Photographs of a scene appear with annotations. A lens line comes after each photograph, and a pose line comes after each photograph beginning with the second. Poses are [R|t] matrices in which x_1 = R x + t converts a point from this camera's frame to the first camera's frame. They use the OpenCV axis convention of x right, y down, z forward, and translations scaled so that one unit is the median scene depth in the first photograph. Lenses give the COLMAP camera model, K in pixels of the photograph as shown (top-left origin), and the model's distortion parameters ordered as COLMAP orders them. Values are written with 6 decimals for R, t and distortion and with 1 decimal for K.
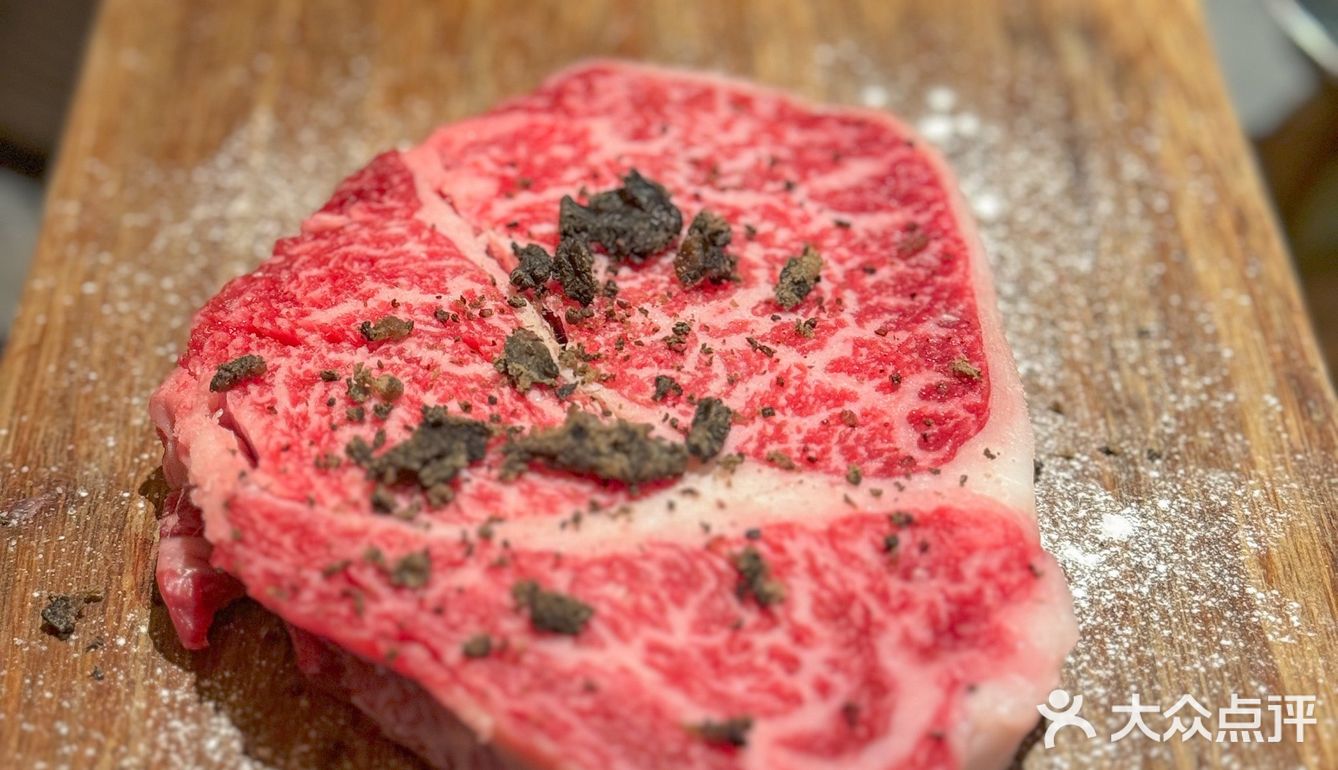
lens RADIAL K [[2392.4, 0, 669.2], [0, 2392.4, 385.3], [0, 0, 1]] dist [0.133618, 0.000000]
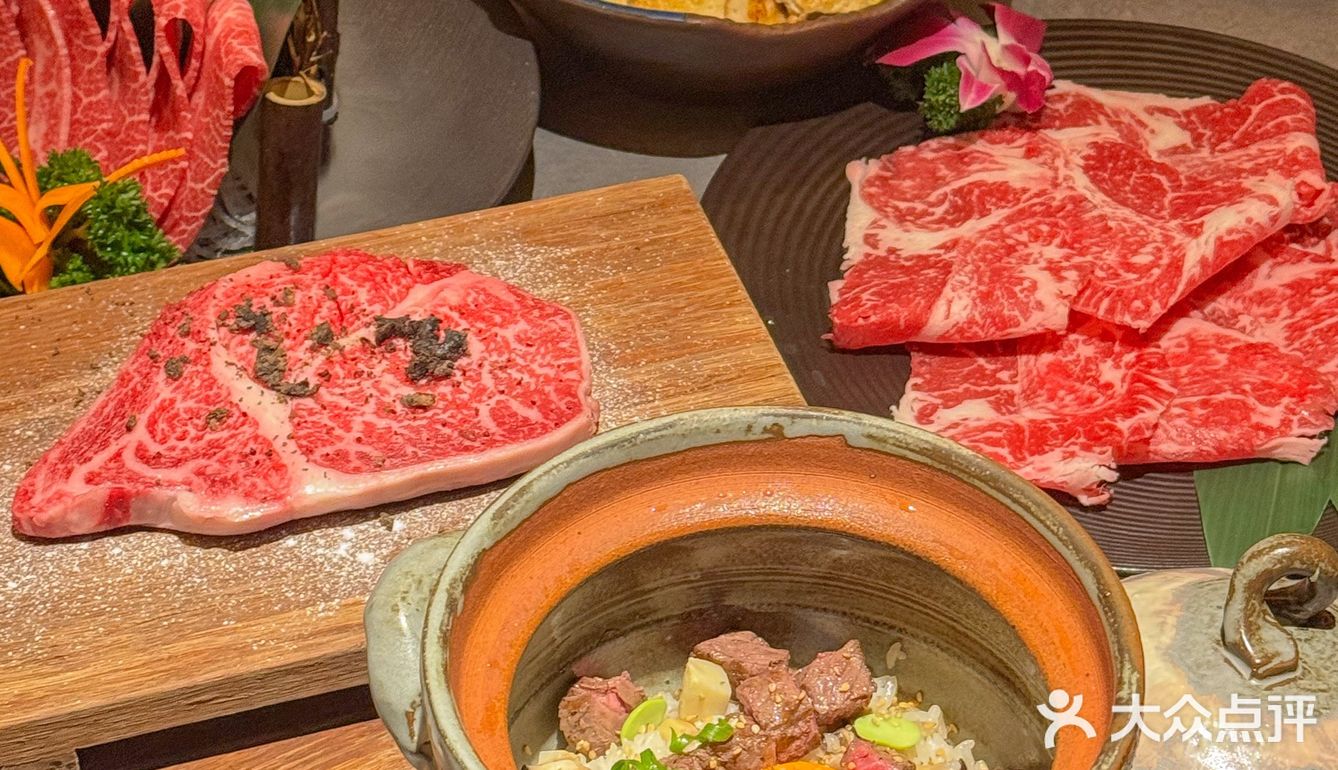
lens RADIAL K [[2238.9, 0, 669.1], [0, 2238.9, 384.9], [0, 0, 1]] dist [0.040116, 0.000000]
pose [[0.363843, 0.657910, -0.659373, 1.639947], [-0.654539, 0.684241, 0.321548, -0.956430], [0.662720, 0.314592, 0.679584, -0.310900]]
